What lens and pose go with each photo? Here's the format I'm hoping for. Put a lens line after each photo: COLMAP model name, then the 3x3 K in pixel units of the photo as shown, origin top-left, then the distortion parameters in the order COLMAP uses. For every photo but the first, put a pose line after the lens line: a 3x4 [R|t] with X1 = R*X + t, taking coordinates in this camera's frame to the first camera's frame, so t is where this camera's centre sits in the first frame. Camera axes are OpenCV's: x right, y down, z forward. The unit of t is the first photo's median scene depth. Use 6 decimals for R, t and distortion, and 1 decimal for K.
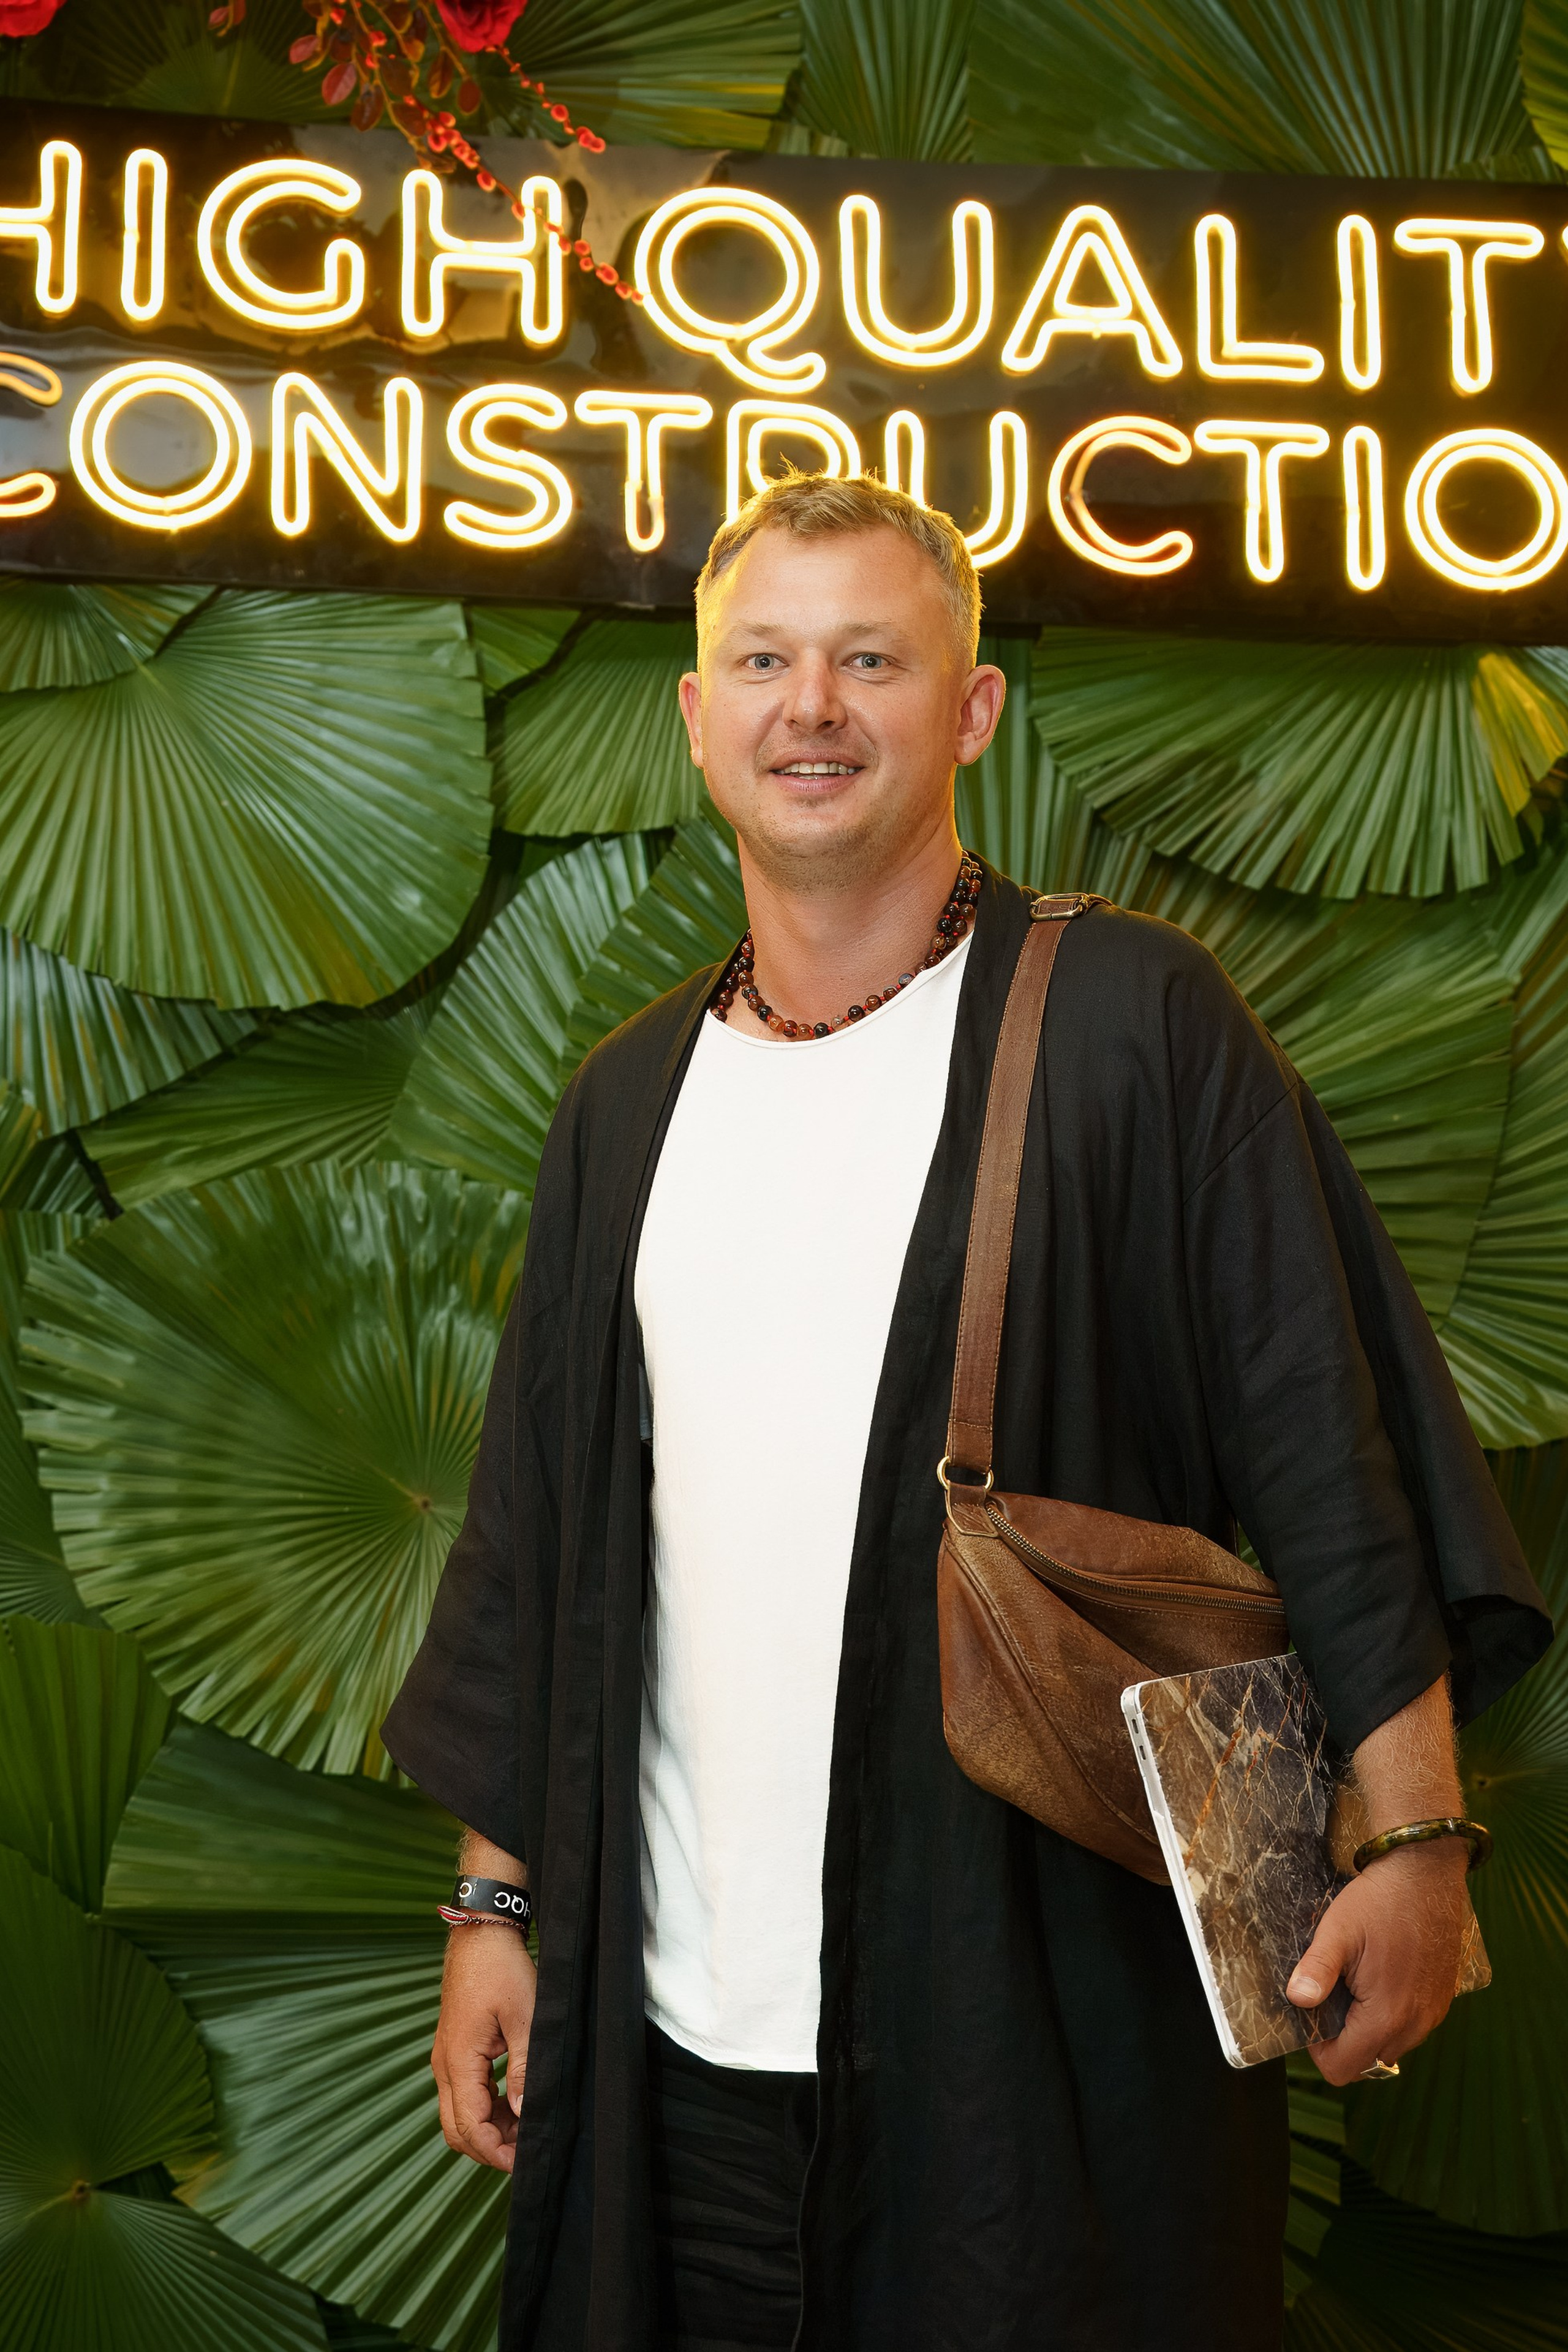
lens RADIAL K [[4203.3, 0, 784.0], [0, 4203.3, 1176.0], [0, 0, 1]] dist [0.019403, -0.151850]
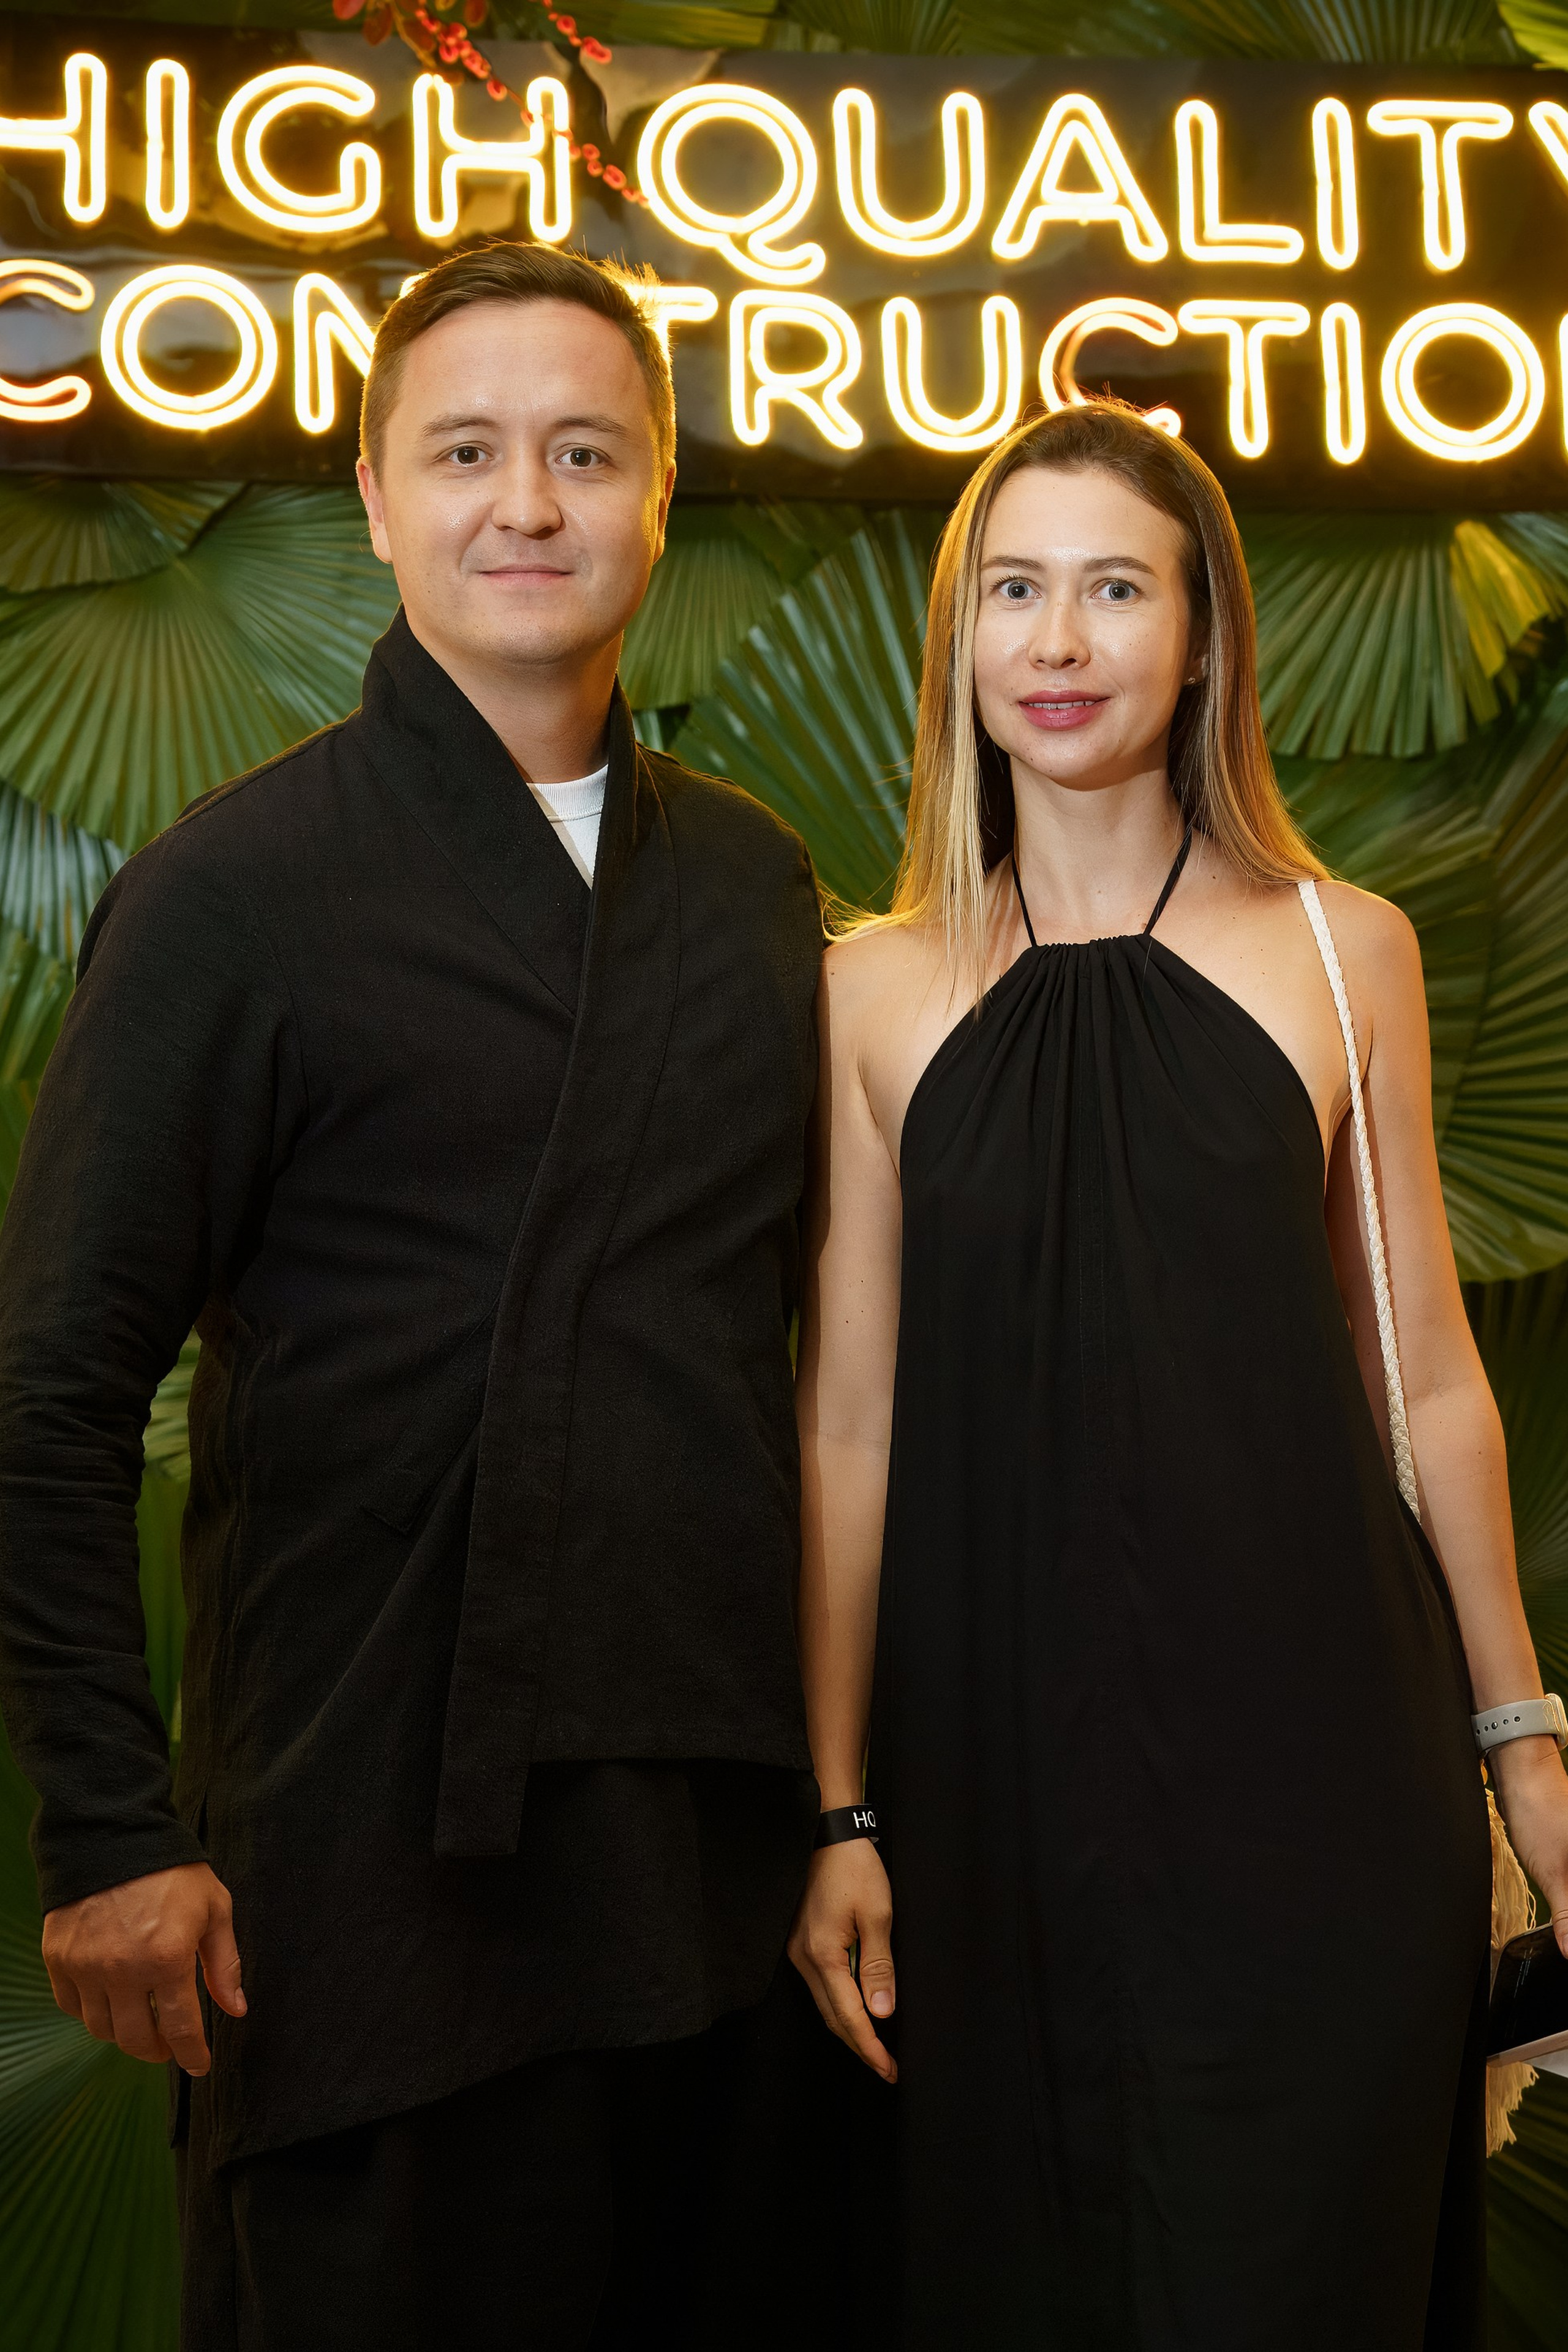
lens RADIAL K [[4411.8, 0, 817.3], [0, 4411.8, 1174.8], [0, 0, 1]] dist [0.016084, -0.111911]
pose [[0.999746, -0.021103, 0.007881, -0.005305], [0.020855, 0.999322, 0.030344, 0.001287], [-0.008516, -0.030172, 0.999508, -0.101159]]
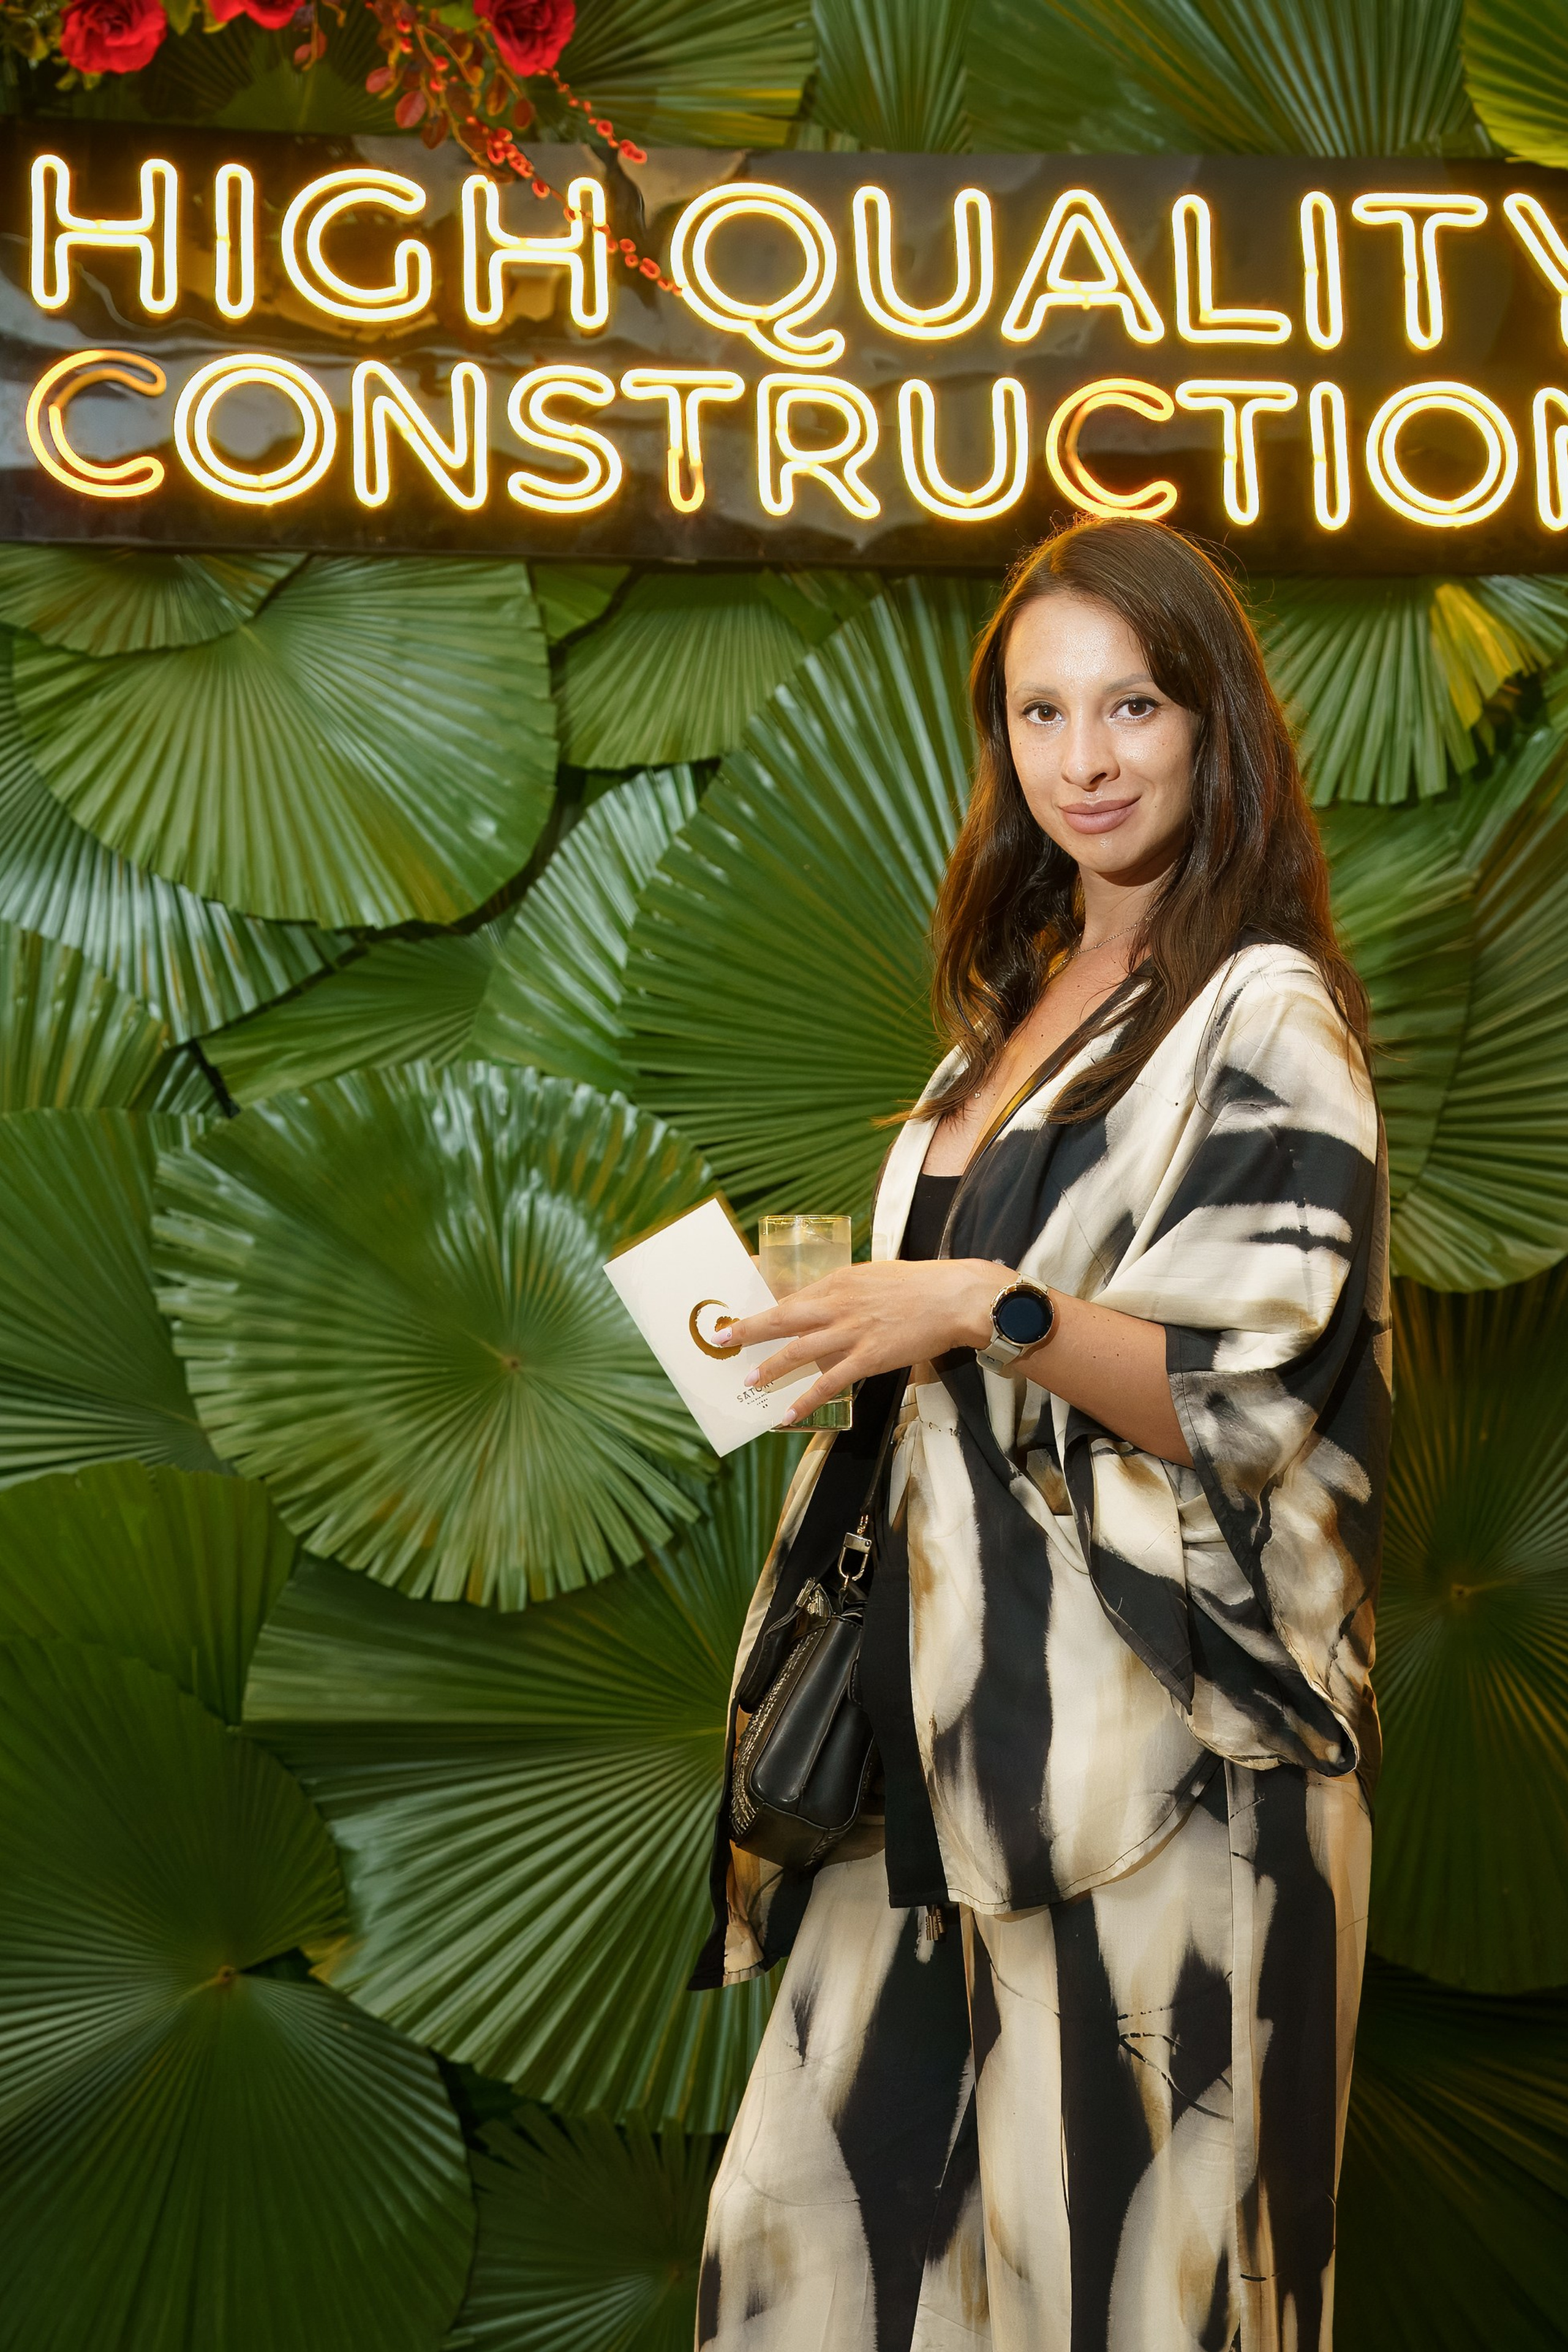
lens RADIAL K [[4444.3, 0, 772.0], [0, 4444.3, 1193.9], [0, 0, 1]] dist [0.006450, -0.057786]
pose [[0.999666, -0.024566, -0.008060, -0.005444], [0.024666, 0.999616, 0.012637, 0.018920], [0.007747, -0.012832, 0.999888, -0.188613]]
